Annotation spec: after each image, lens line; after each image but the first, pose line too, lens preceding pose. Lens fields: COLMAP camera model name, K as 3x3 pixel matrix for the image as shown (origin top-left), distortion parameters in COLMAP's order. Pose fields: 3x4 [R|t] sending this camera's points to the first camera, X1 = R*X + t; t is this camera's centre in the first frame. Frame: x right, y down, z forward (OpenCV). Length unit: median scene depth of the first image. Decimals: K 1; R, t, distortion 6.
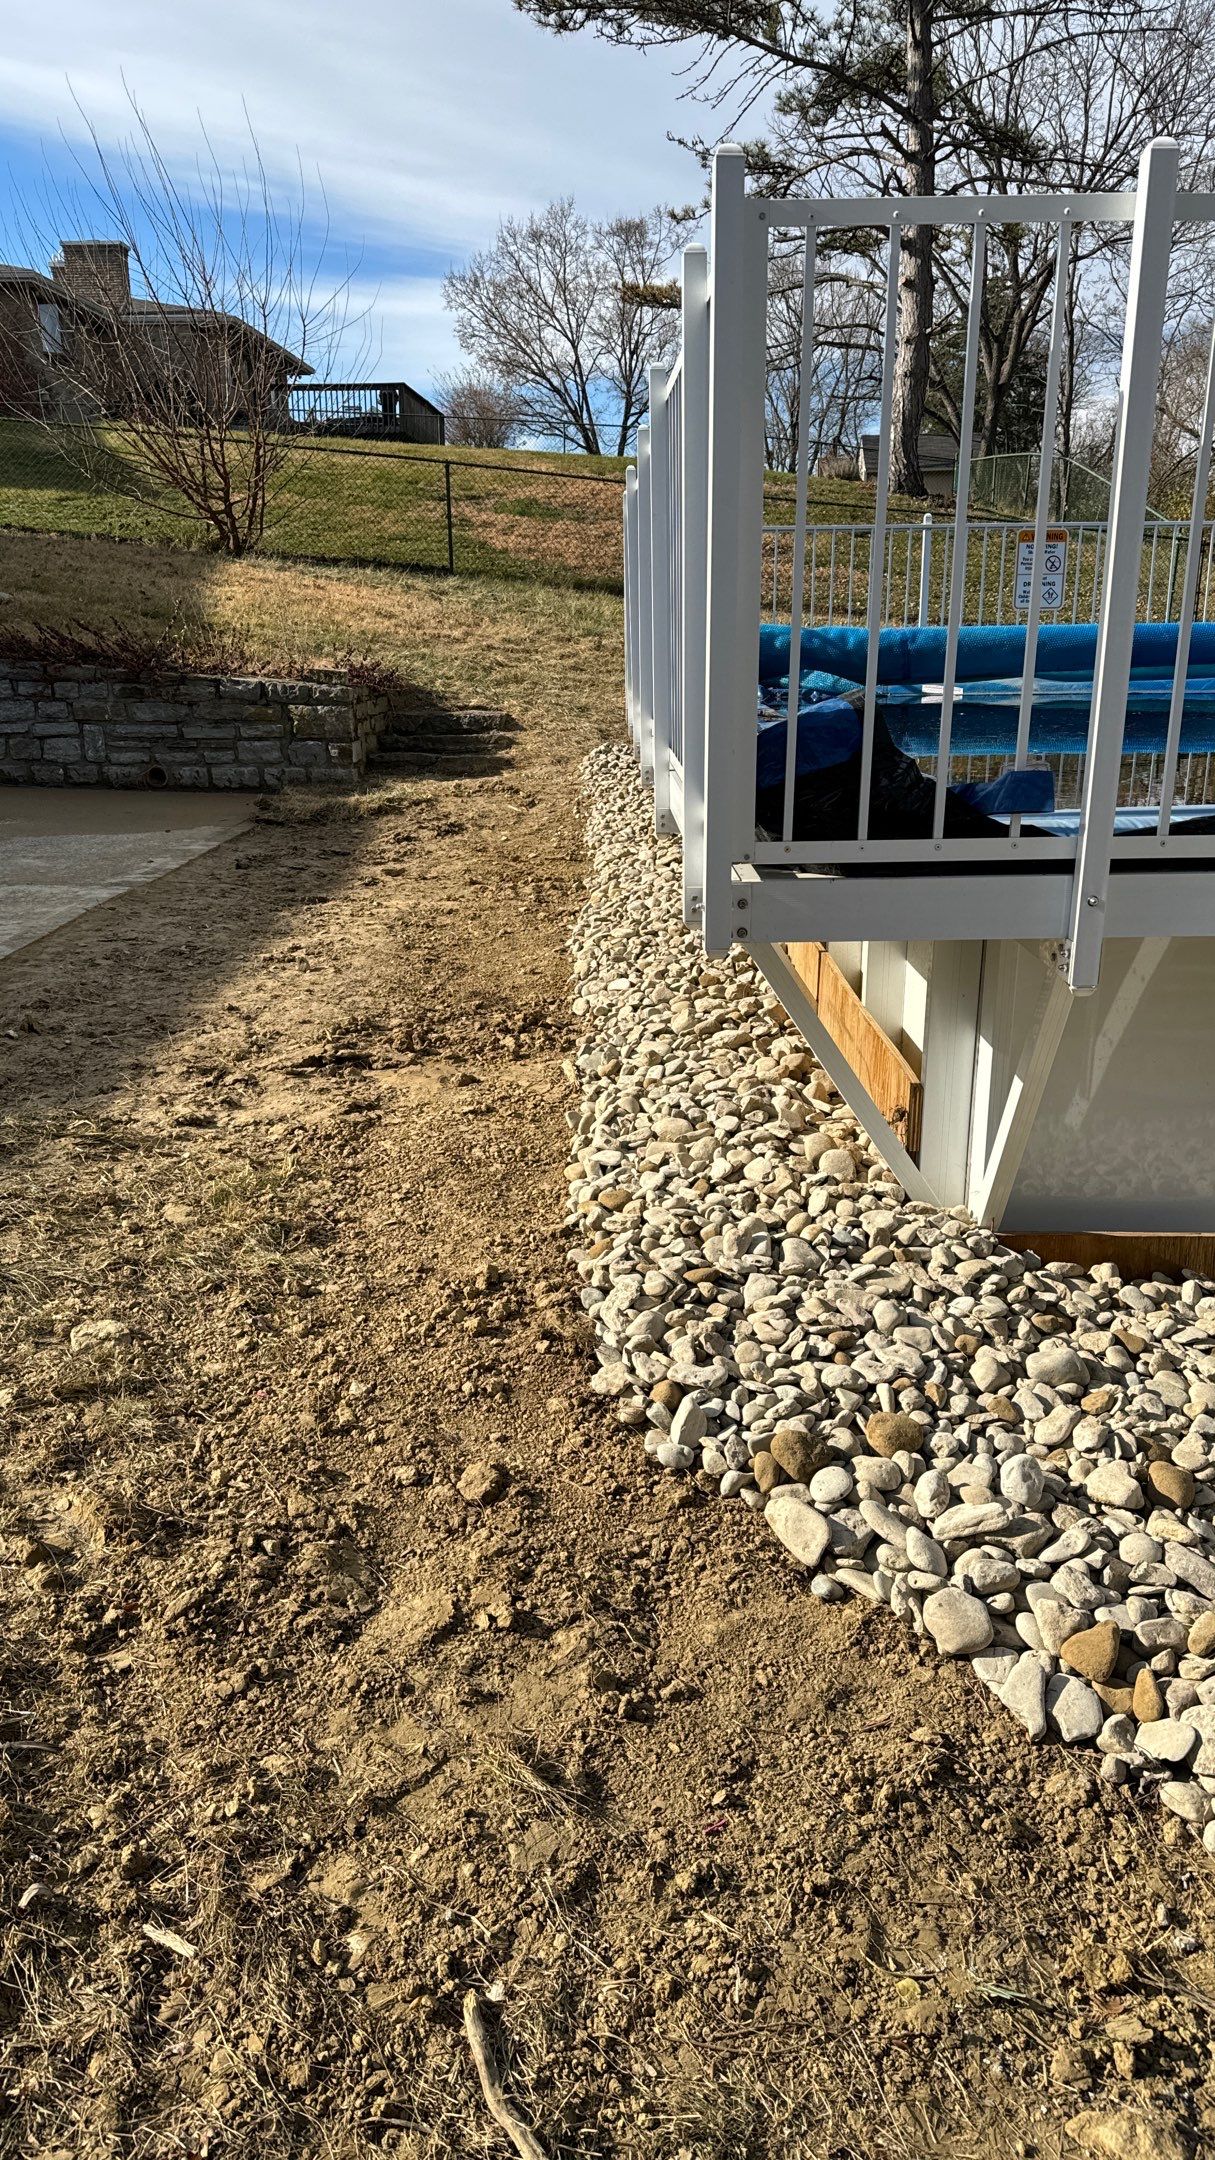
lens RADIAL K [[1497.4, 0, 610.4], [0, 1497.4, 1077.1], [0, 0, 1]] dist [0.024722, -0.004499]
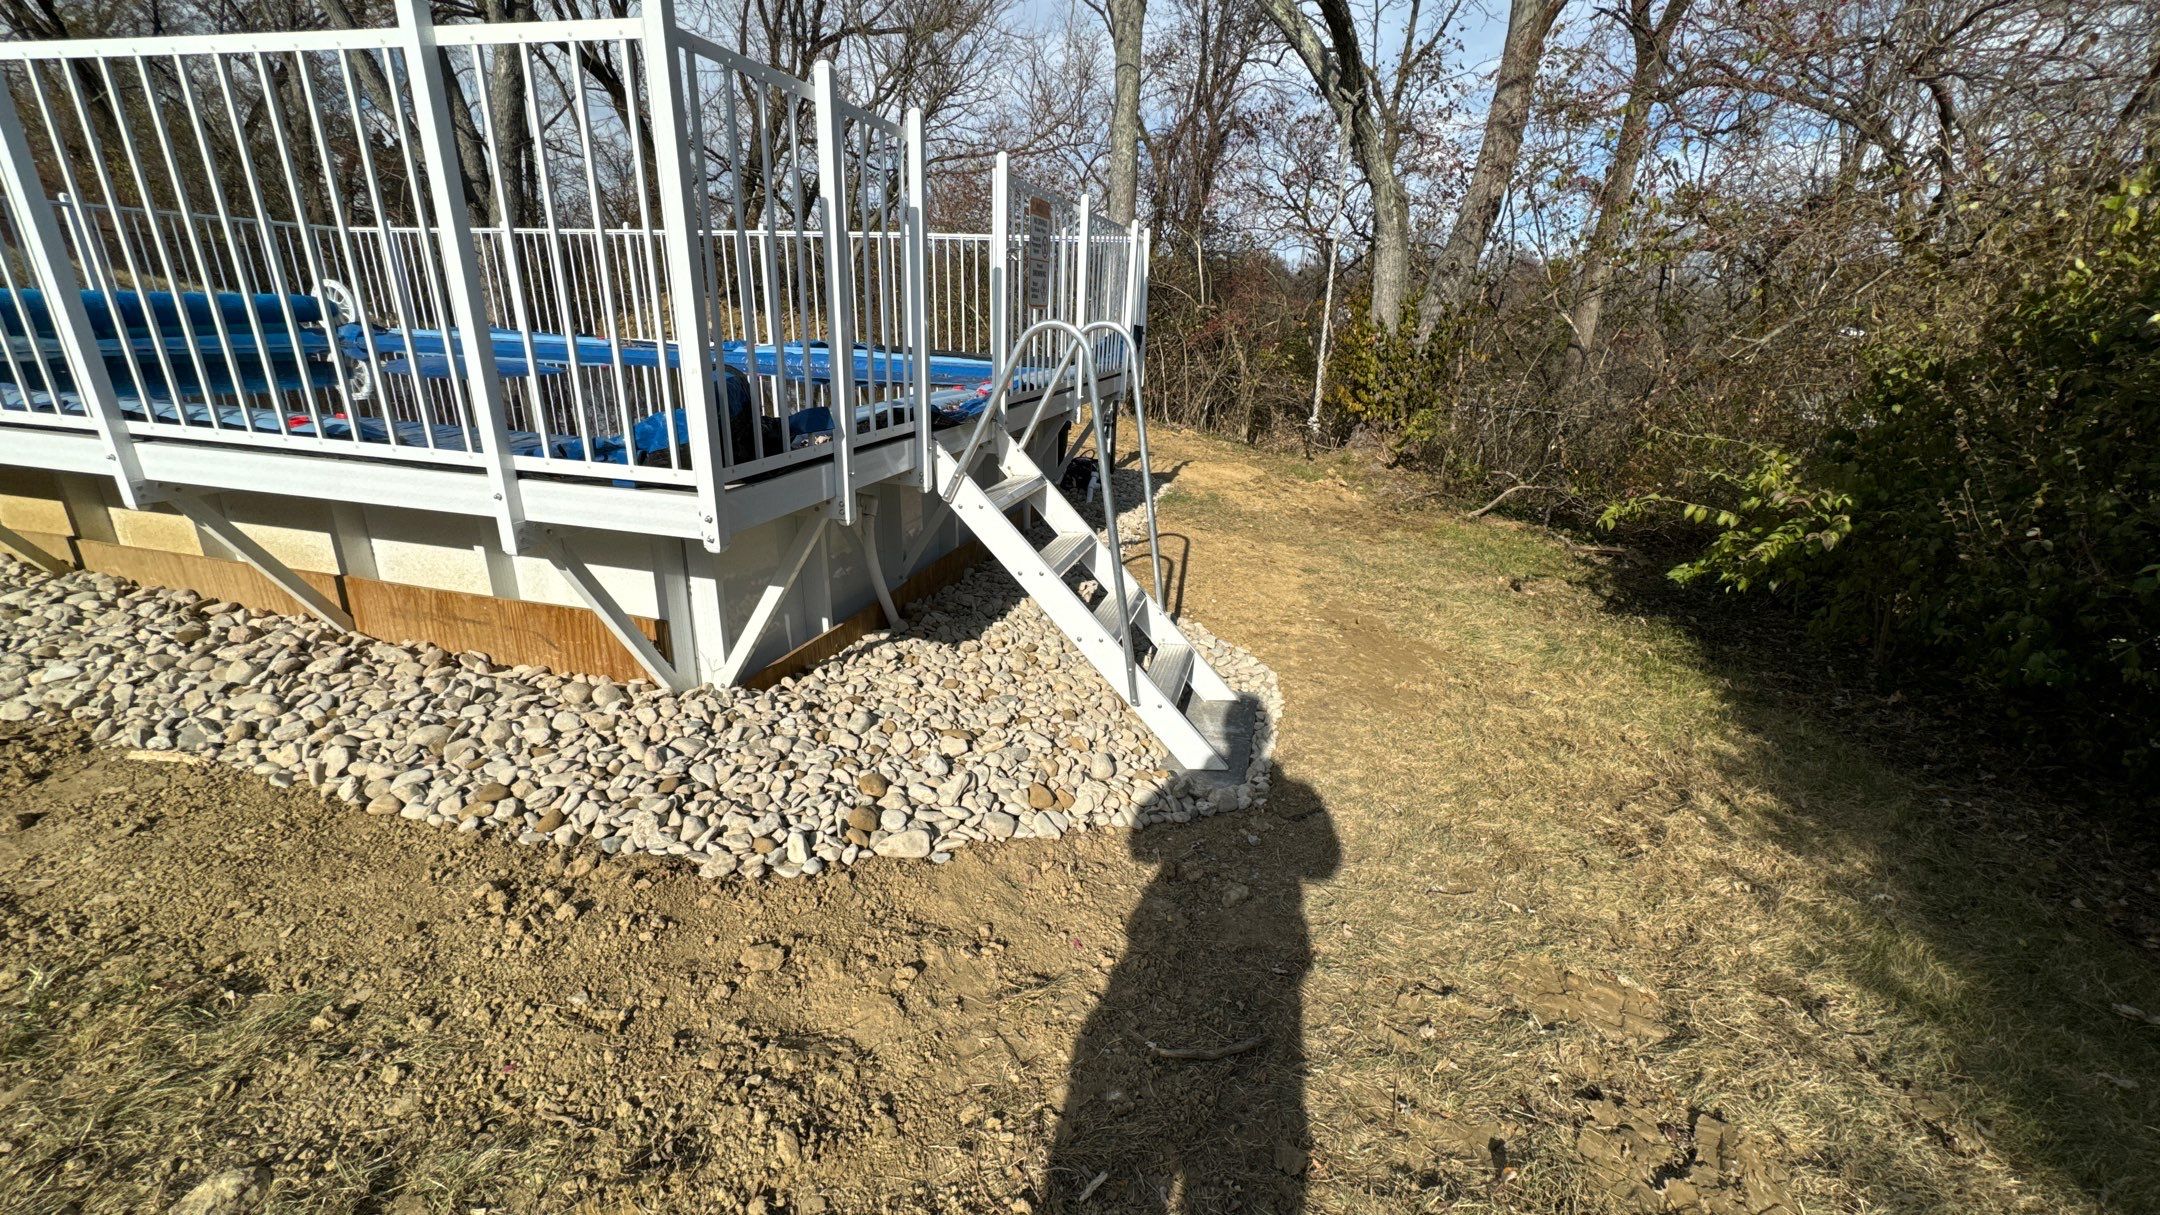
lens RADIAL K [[859.1, 0, 1078.3], [0, 859.1, 635.4], [0, 0, 1]] dist [-0.000101, -0.000151]
pose [[0.255543, -0.334418, 0.907118, -0.126737], [0.248960, 0.929390, 0.272494, -0.029632], [-0.934193, 0.156201, 0.320756, 0.086268]]
